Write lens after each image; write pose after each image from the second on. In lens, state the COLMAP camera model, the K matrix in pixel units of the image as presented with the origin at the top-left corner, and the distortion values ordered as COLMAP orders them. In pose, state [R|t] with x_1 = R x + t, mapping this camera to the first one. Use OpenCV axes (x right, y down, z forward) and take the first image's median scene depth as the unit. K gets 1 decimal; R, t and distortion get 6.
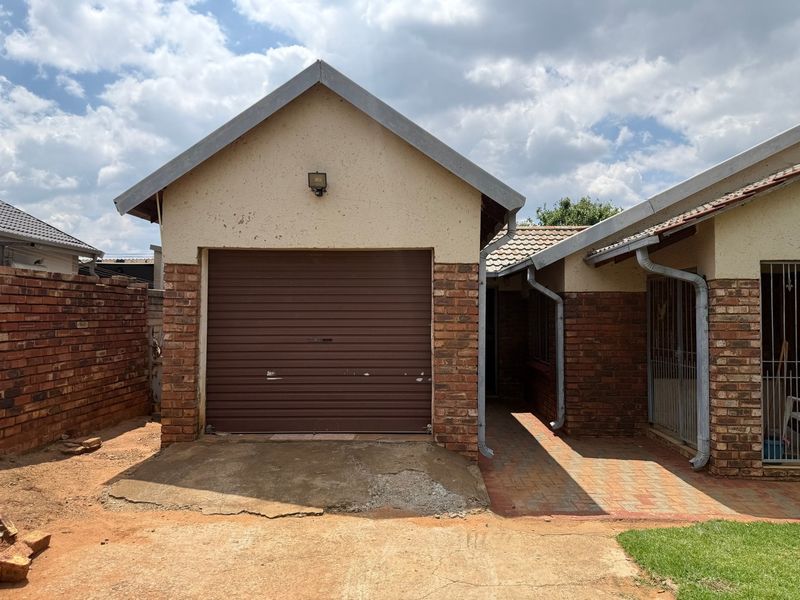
lens RADIAL K [[568.5, 0, 406.3], [0, 568.5, 304.1], [0, 0, 1]] dist [0.099775, -0.129172]
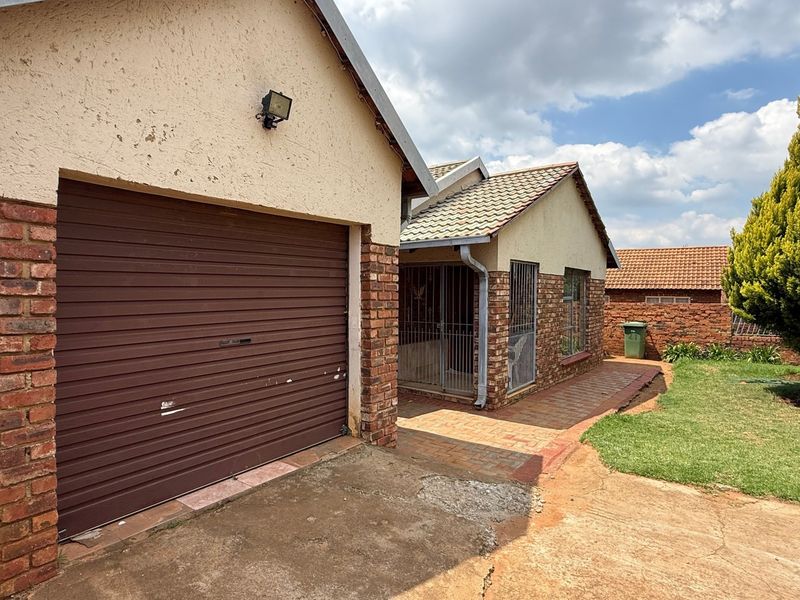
lens RADIAL K [[466.1, 0, 399.9], [0, 466.1, 309.3], [0, 0, 1]] dist [-0.000231, 0.001068]
pose [[0.567382, -0.037549, 0.822598, -0.521678], [-0.014784, 0.998334, 0.055768, -0.010230], [-0.823322, -0.043803, 0.565881, 0.551803]]
